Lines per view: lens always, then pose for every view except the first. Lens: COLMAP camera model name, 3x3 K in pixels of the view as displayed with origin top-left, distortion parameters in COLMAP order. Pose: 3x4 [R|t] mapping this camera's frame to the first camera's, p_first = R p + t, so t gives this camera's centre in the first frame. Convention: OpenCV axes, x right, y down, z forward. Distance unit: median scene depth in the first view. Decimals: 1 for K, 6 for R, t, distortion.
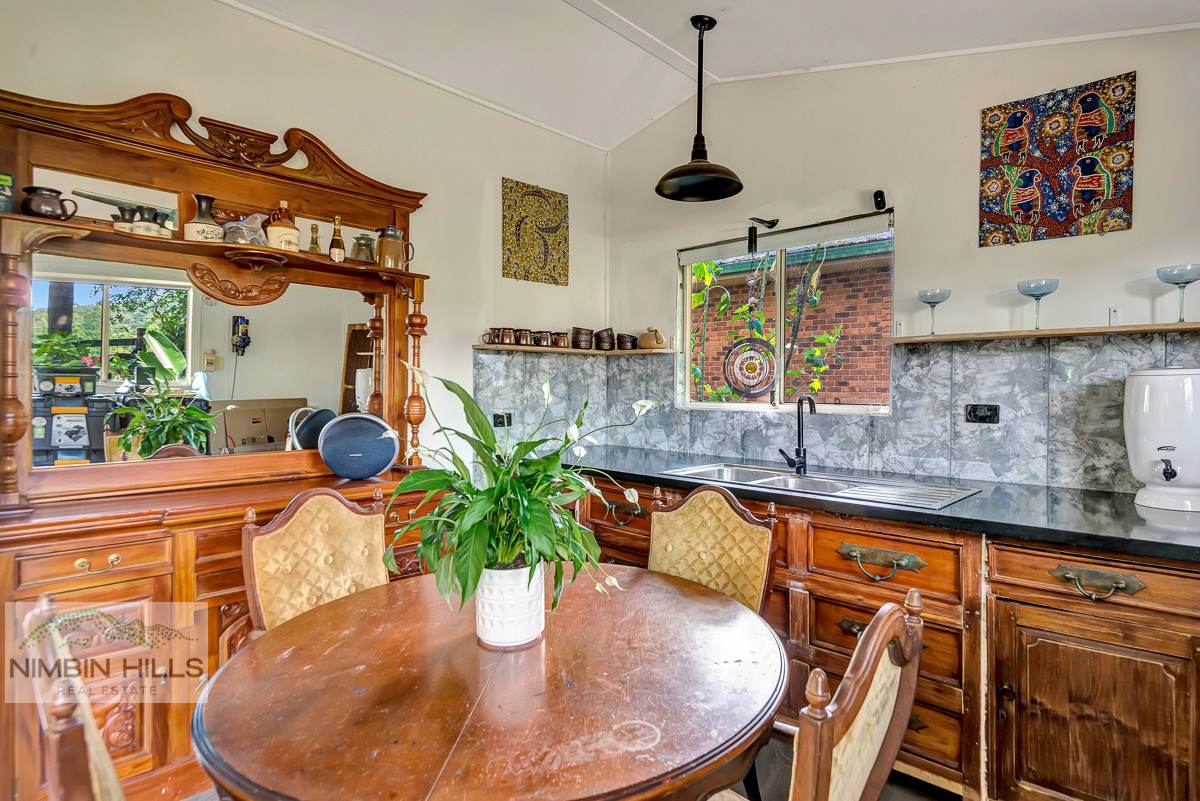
lens RADIAL K [[635.8, 0, 600.5], [0, 635.8, 391.4], [0, 0, 1]] dist [0.005541, -0.002075]
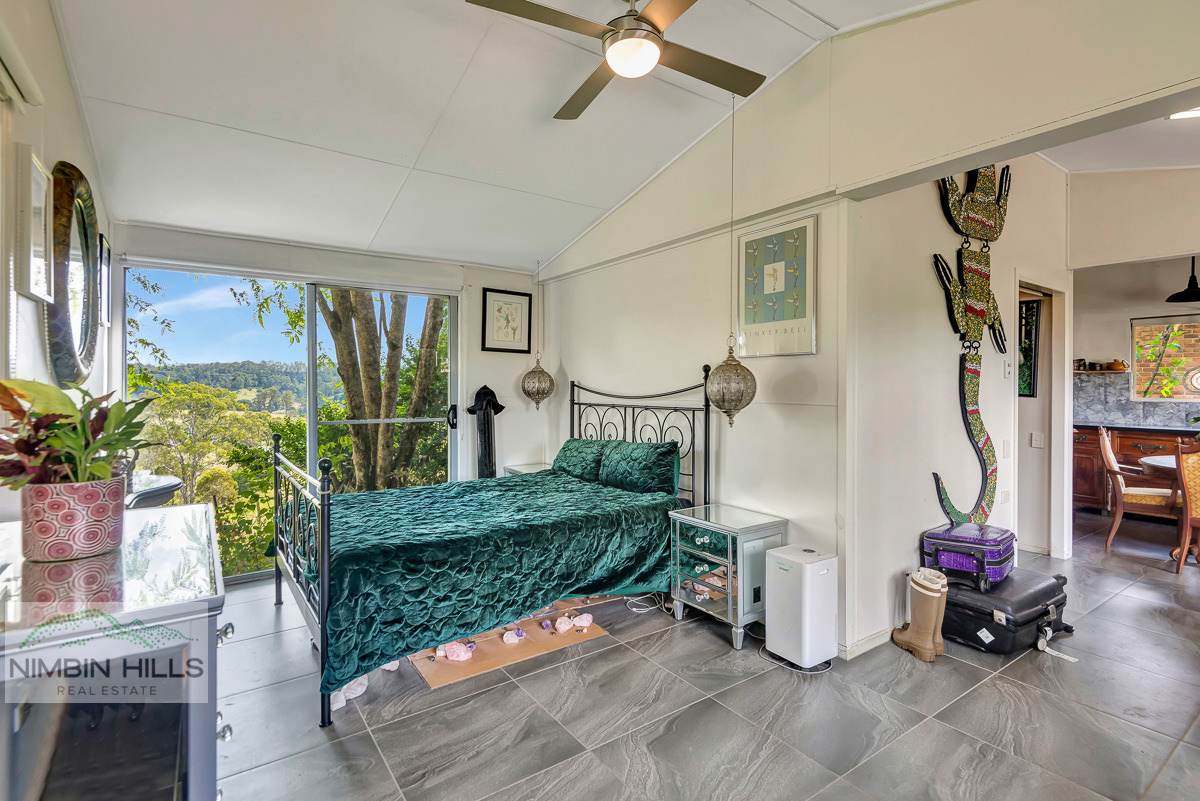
lens RADIAL K [[577.0, 0, 606.1], [0, 577.0, 385.6], [0, 0, 1]] dist [-0.001601, -0.000843]
pose [[0.982009, 0.003454, -0.188804, -1.628275], [-0.005409, 0.999937, -0.009842, 0.007303], [0.188758, 0.010686, 0.981965, -1.482321]]
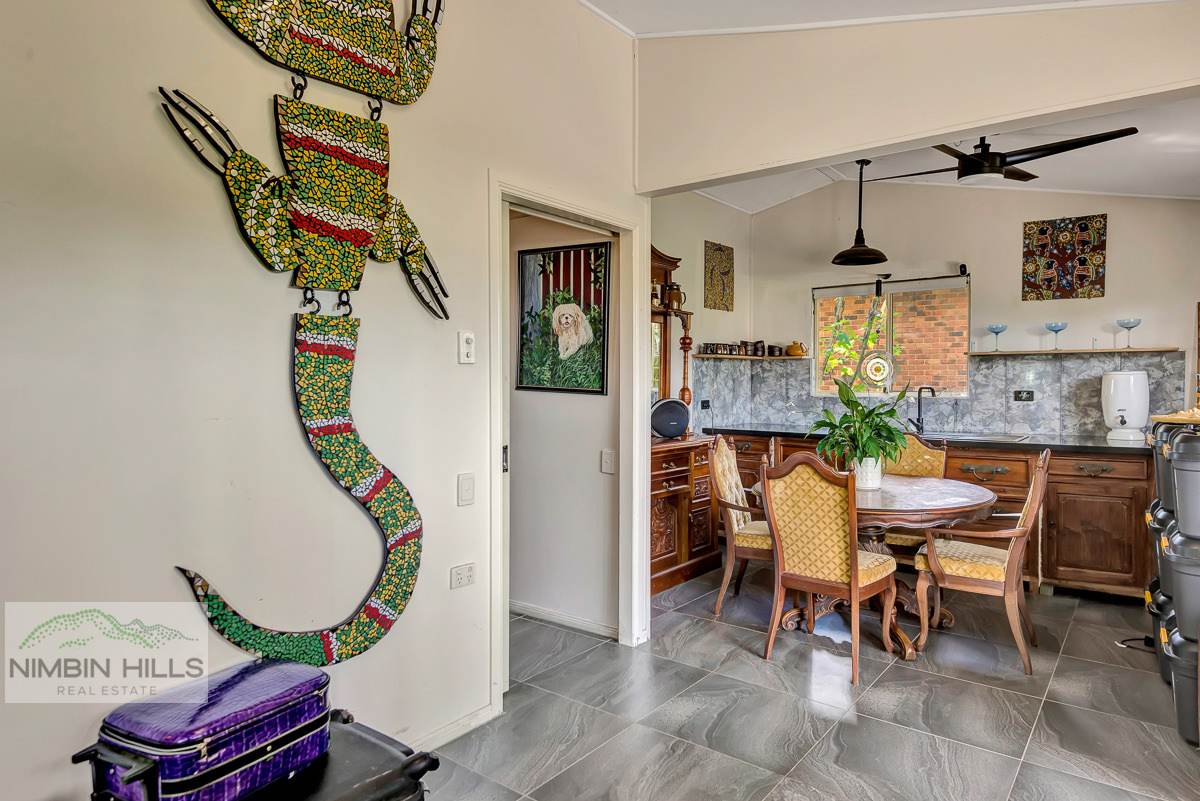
lens RADIAL K [[711.9, 0, 598.2], [0, 711.9, 396.1], [0, 0, 1]] dist [0.009003, -0.002587]
pose [[0.994412, -0.007951, 0.105267, -0.799644], [0.006608, 0.999892, 0.013099, 0.001989], [-0.105359, -0.012330, 0.994358, -0.861094]]
